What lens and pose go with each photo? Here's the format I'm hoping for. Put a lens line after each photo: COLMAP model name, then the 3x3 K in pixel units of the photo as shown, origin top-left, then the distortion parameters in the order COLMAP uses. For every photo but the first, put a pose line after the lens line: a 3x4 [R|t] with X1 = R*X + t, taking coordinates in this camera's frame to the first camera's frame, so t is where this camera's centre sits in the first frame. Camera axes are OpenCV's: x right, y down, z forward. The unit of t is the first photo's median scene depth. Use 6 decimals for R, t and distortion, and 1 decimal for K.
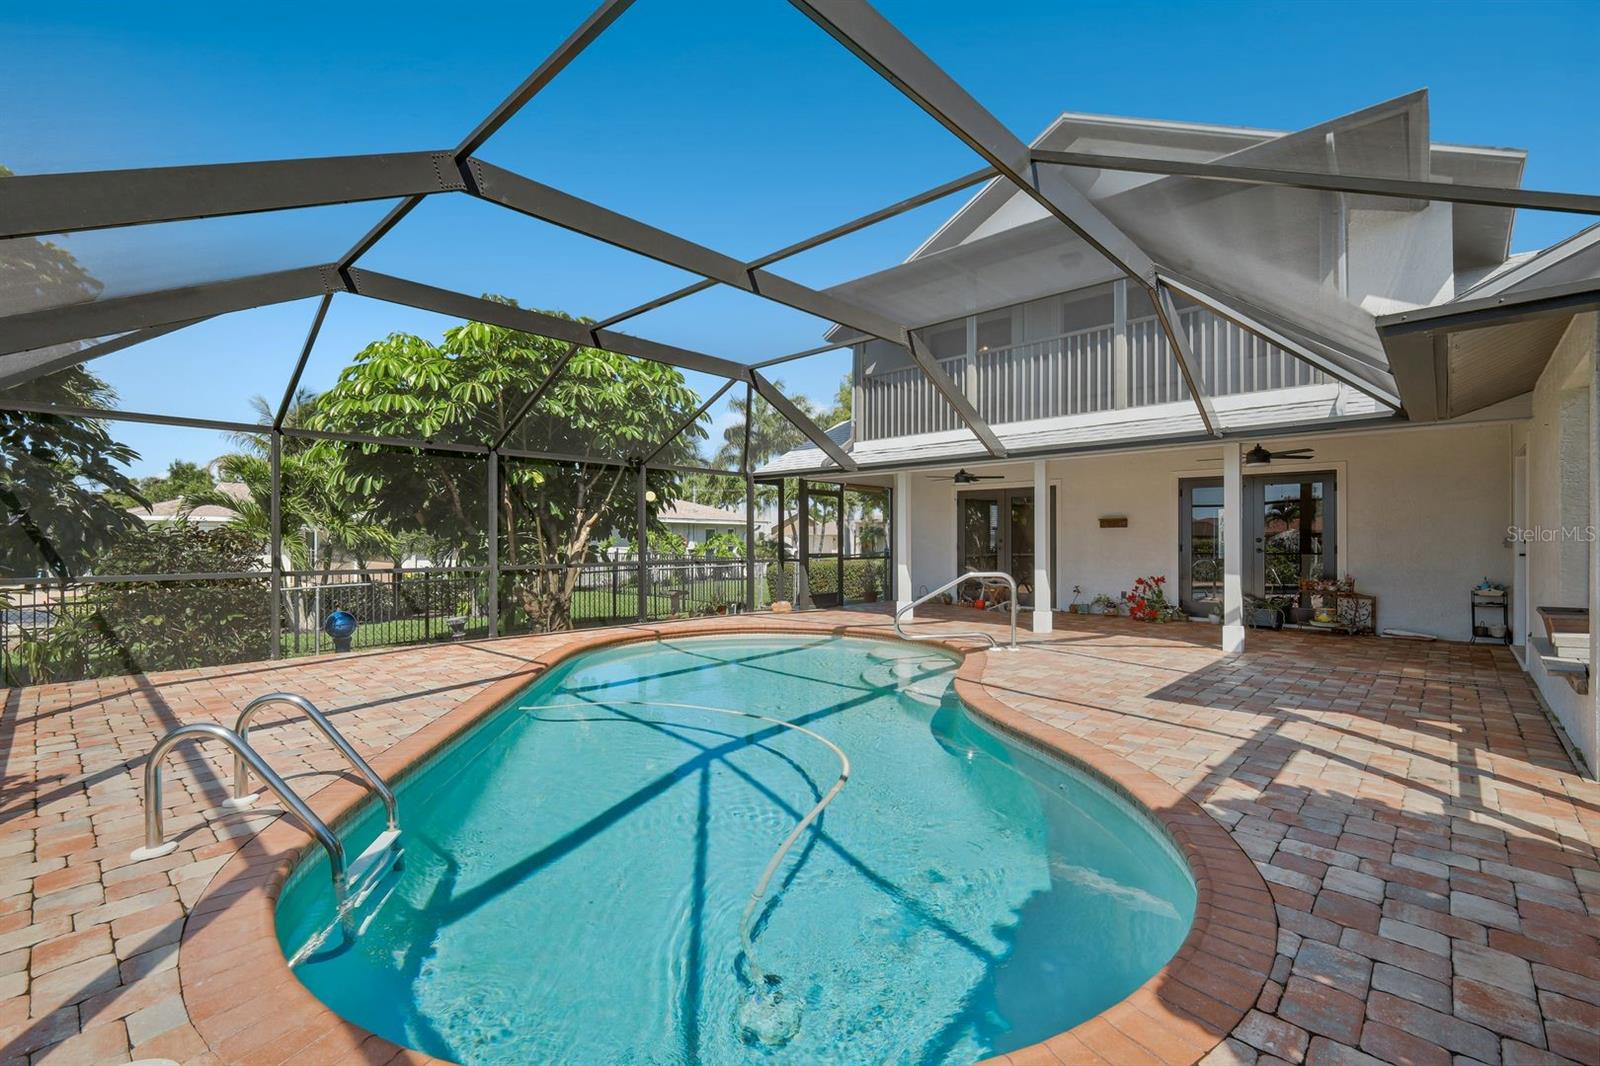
lens RADIAL K [[704.2, 0, 797.3], [0, 704.2, 535.9], [0, 0, 1]] dist [0.014224, -0.002317]
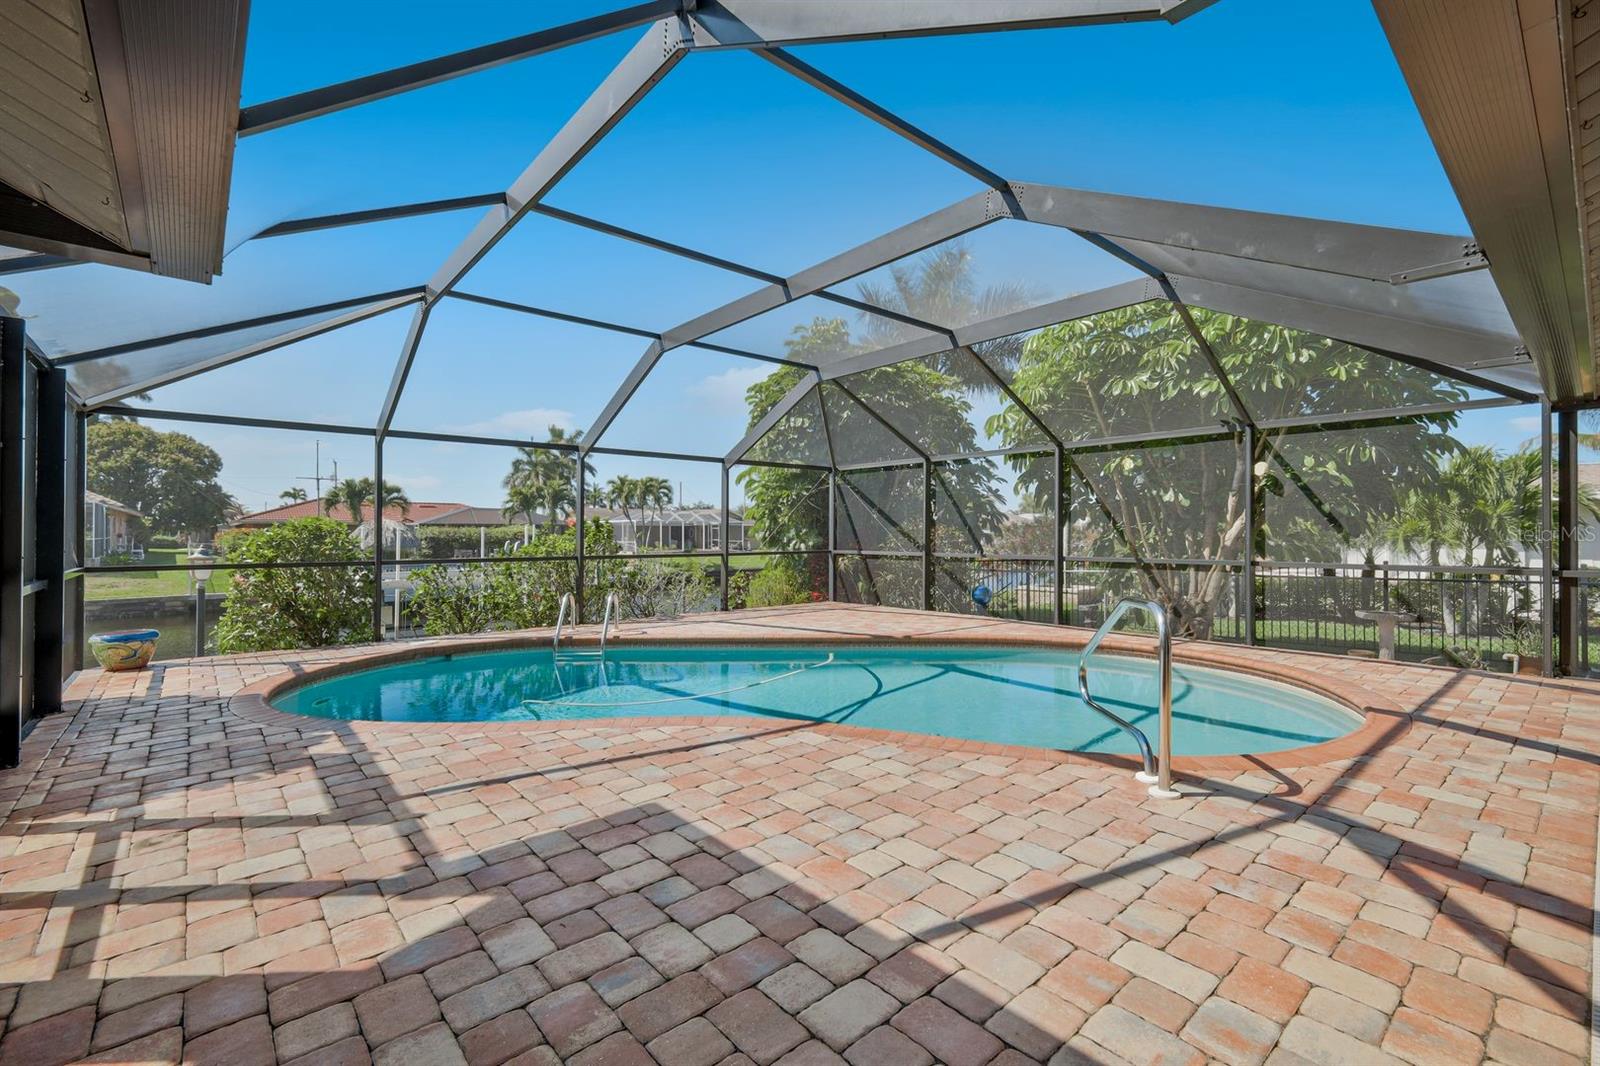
lens RADIAL K [[704.2, 0, 791.7], [0, 704.2, 531.8], [0, 0, 1]] dist [0.014224, -0.002317]
pose [[-0.121155, -0.001275, -0.992633, 1.533413], [0.004941, 0.999986, -0.001888, 0.015643], [0.992621, -0.005133, -0.121147, 1.734695]]
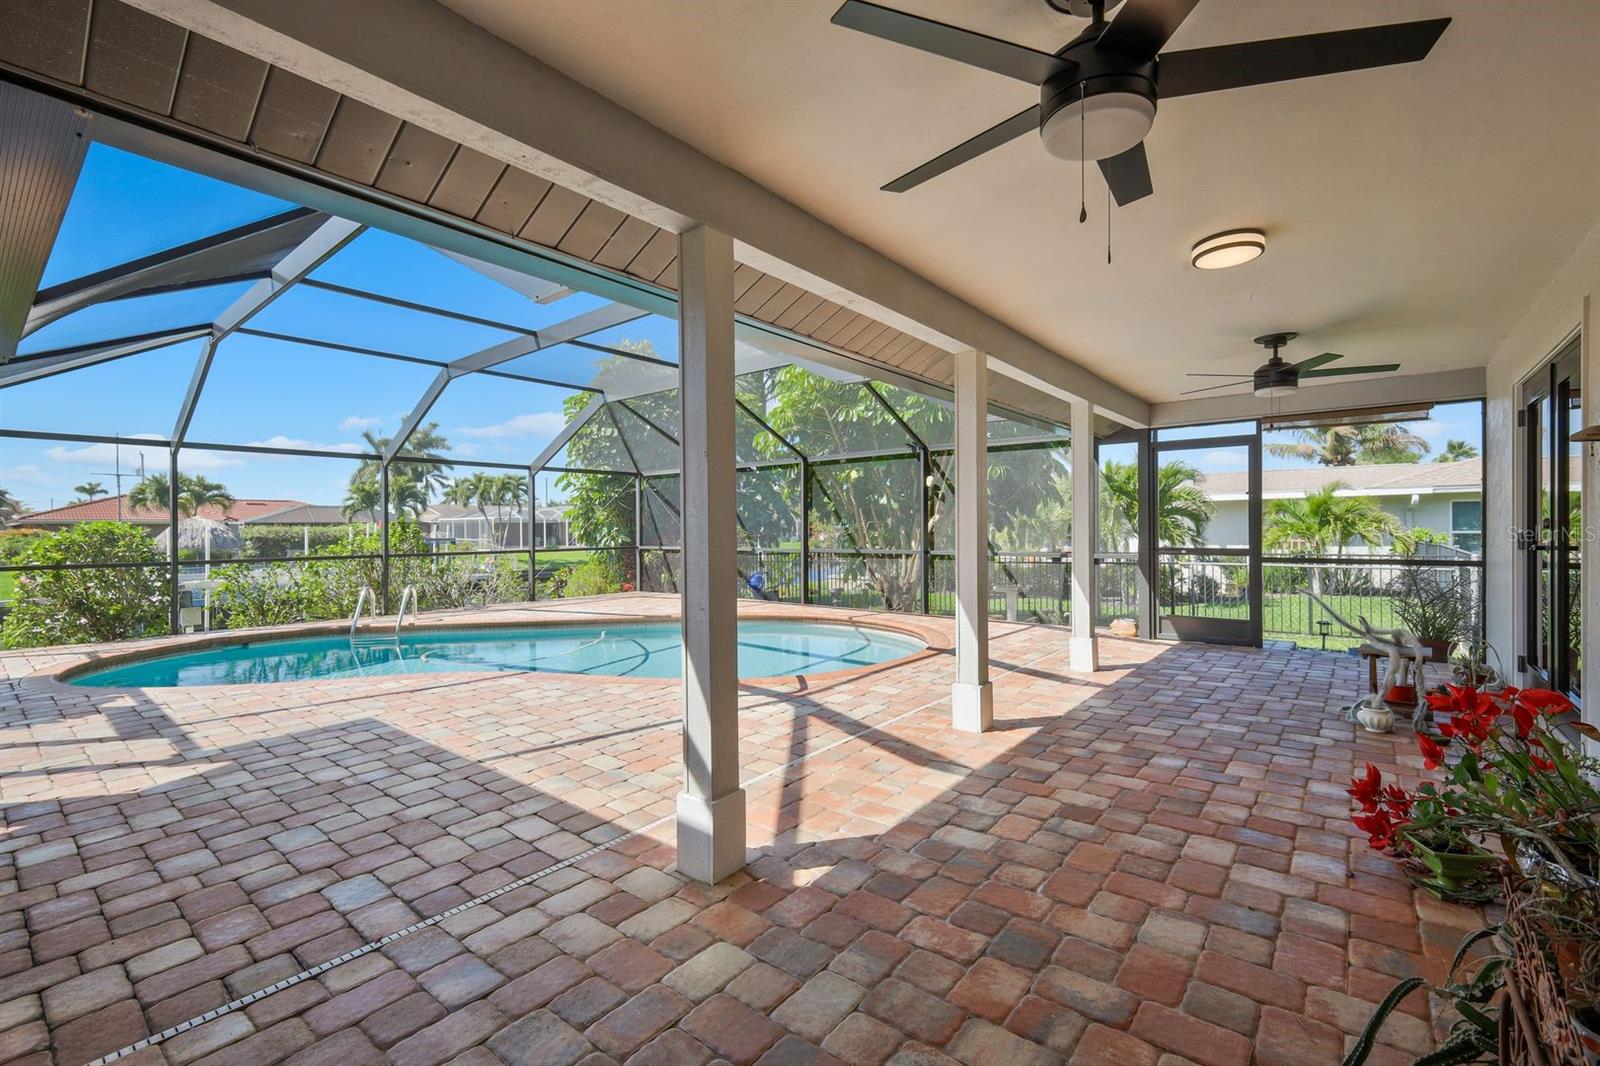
lens RADIAL K [[704.2, 0, 800.3], [0, 704.2, 528.6], [0, 0, 1]] dist [0.014224, -0.002317]
pose [[0.049678, 0.002064, -0.998763, 2.000054], [0.012835, 0.999914, 0.002705, 0.005894], [0.998683, -0.012953, 0.049647, 2.173347]]
